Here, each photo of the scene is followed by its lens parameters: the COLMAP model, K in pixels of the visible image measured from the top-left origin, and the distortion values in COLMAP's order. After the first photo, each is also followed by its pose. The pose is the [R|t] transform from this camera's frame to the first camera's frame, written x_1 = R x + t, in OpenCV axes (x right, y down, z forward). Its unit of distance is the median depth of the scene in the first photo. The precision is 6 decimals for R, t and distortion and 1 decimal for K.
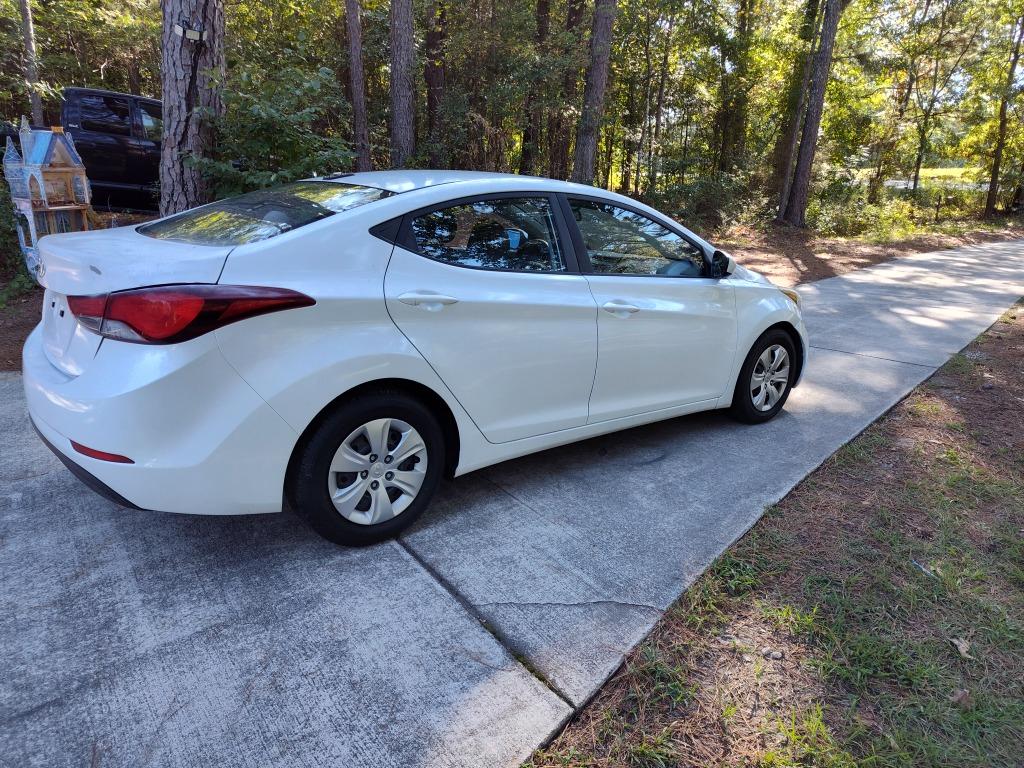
lens RADIAL K [[720.8, 0, 512.0], [0, 720.8, 384.0], [0, 0, 1]] dist [0.008927, -0.001157]
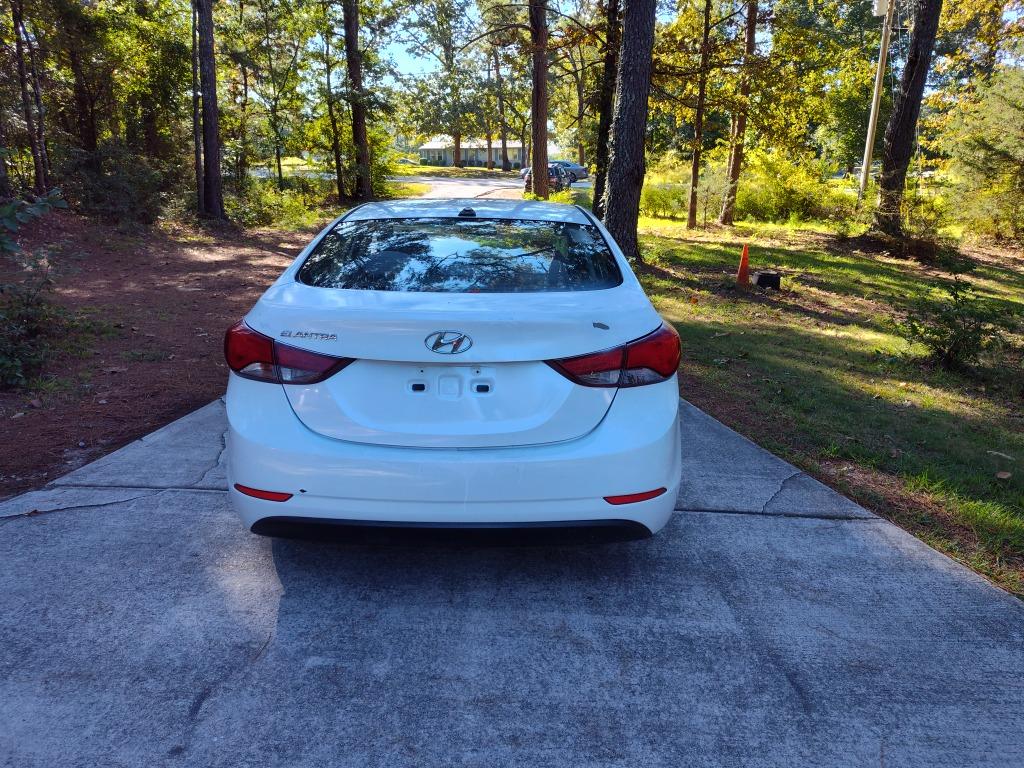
lens RADIAL K [[720.8, 0, 512.0], [0, 720.8, 384.0], [0, 0, 1]] dist [0.008927, -0.001157]
pose [[0.608821, -0.233571, 0.758143, -1.429819], [0.217889, 0.968154, 0.123298, -0.229879], [-0.762798, 0.090125, 0.640325, 0.457854]]
